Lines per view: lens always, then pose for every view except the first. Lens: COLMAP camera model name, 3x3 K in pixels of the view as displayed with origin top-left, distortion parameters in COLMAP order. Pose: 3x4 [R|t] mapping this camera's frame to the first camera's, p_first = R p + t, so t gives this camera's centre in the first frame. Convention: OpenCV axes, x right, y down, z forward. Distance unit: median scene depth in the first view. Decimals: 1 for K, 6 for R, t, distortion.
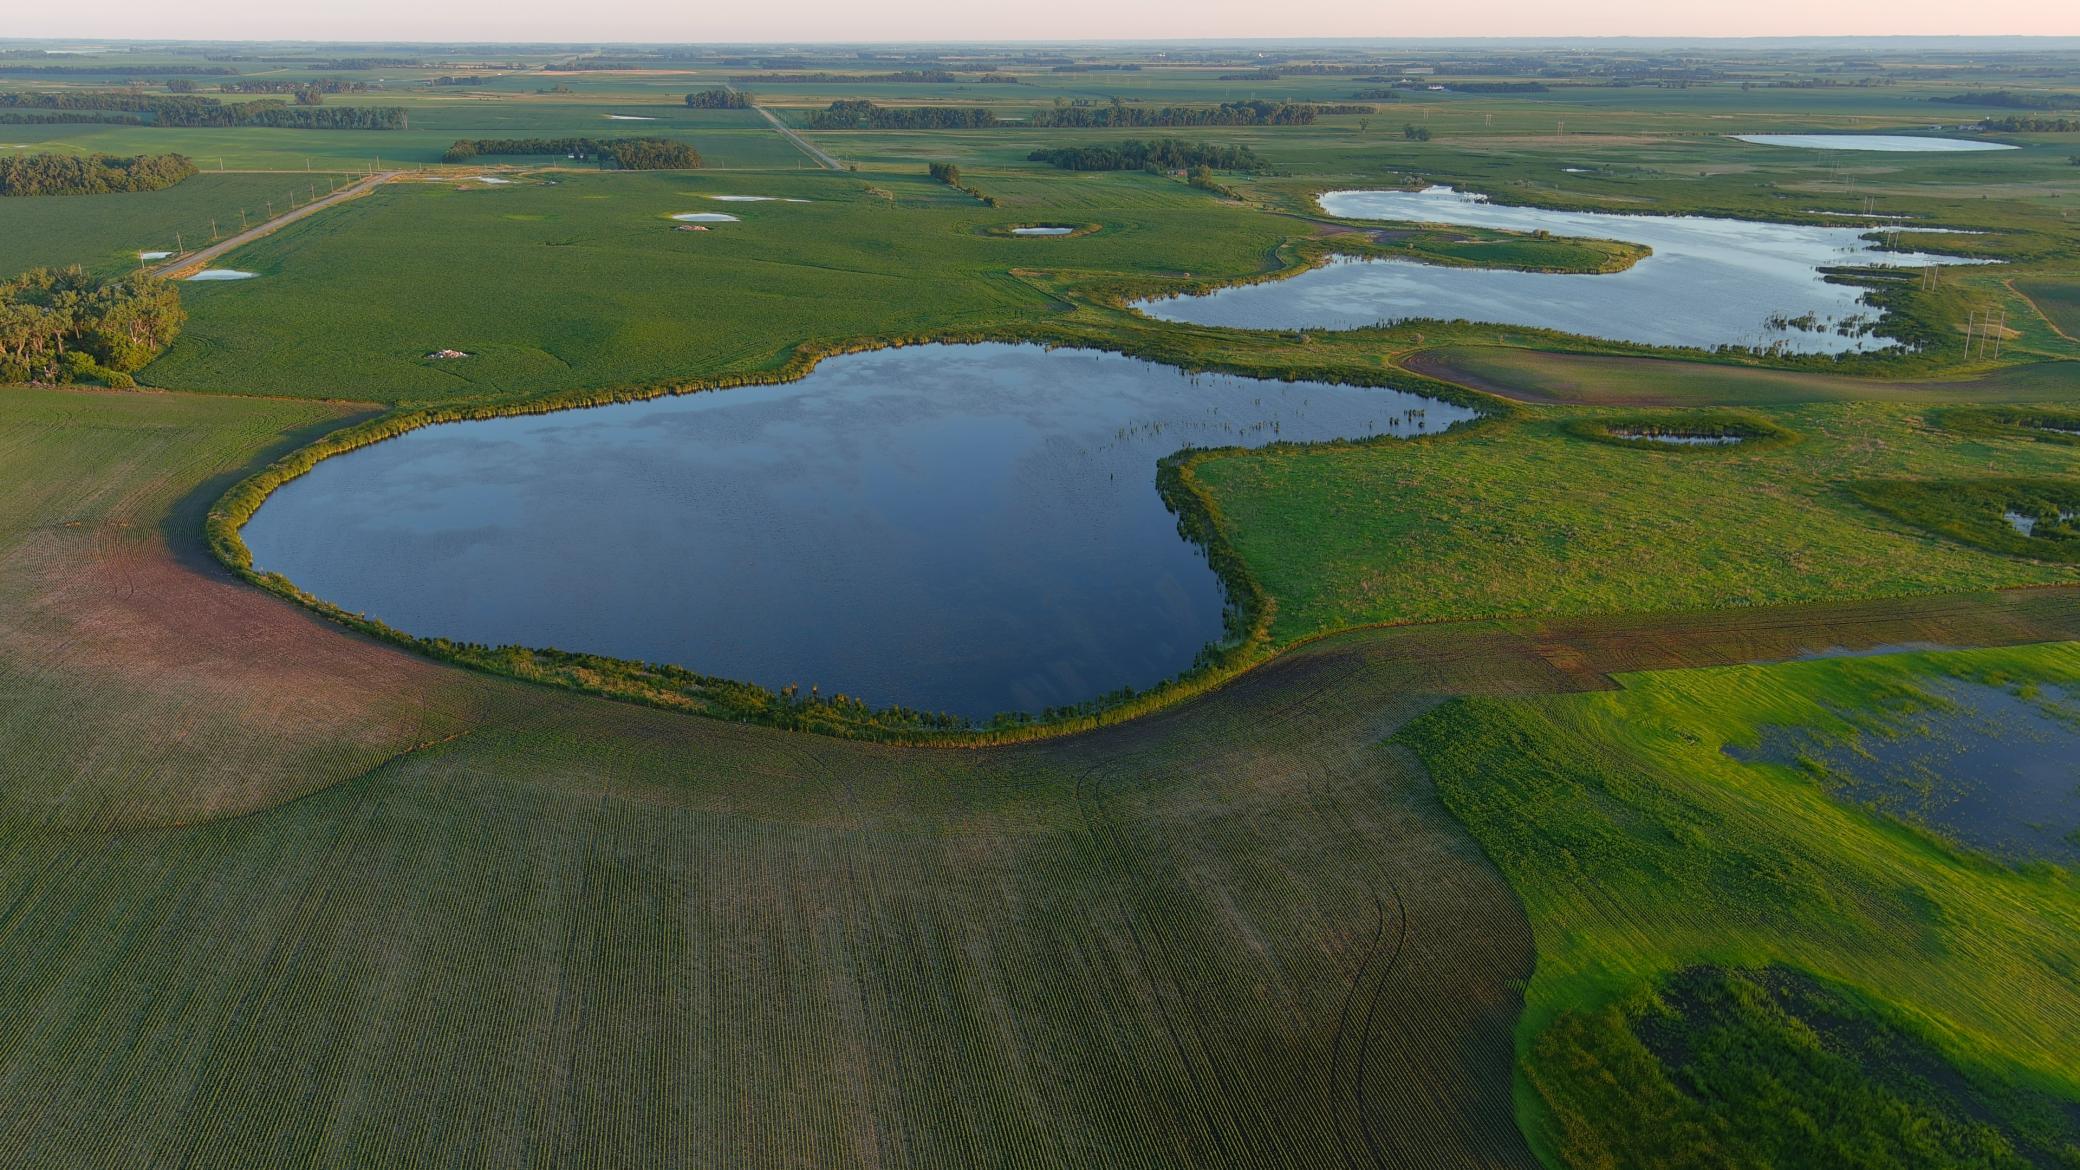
lens RADIAL K [[1635.2, 0, 1035.5], [0, 1635.2, 590.6], [0, 0, 1]] dist [0.019002, -0.003327]
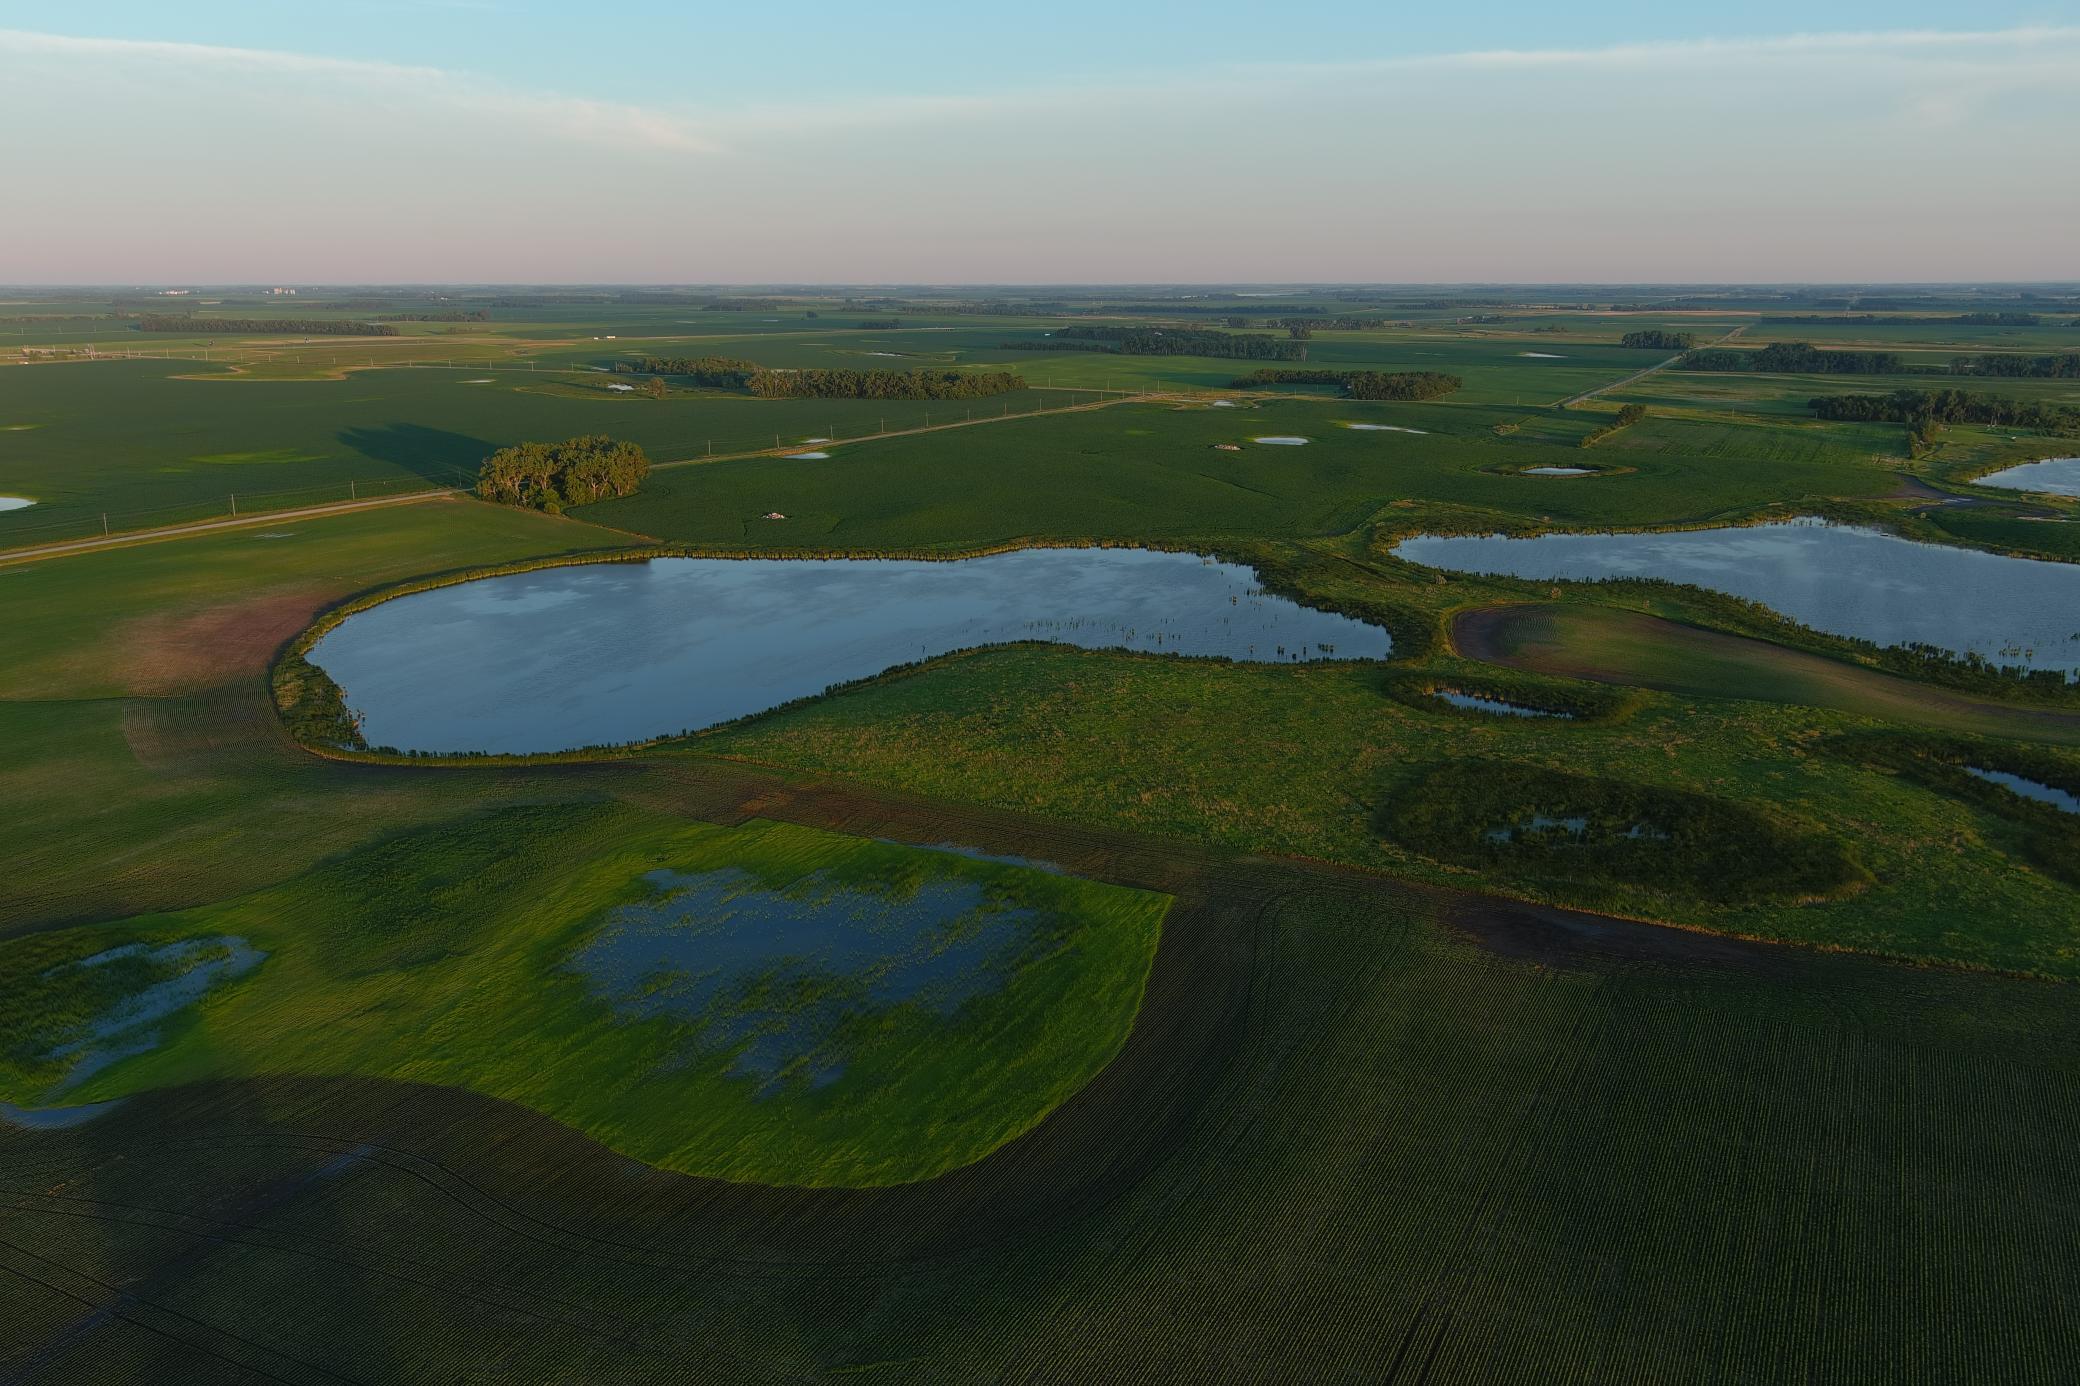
lens RADIAL K [[1606.9, 0, 1035.0], [0, 1606.9, 698.3], [0, 0, 1]] dist [0.025461, -0.015694]
pose [[0.780237, 0.154626, -0.606070, 0.247153], [-0.197254, 0.980345, -0.003824, -0.013907], [0.593567, 0.122533, 0.795402, 0.040917]]
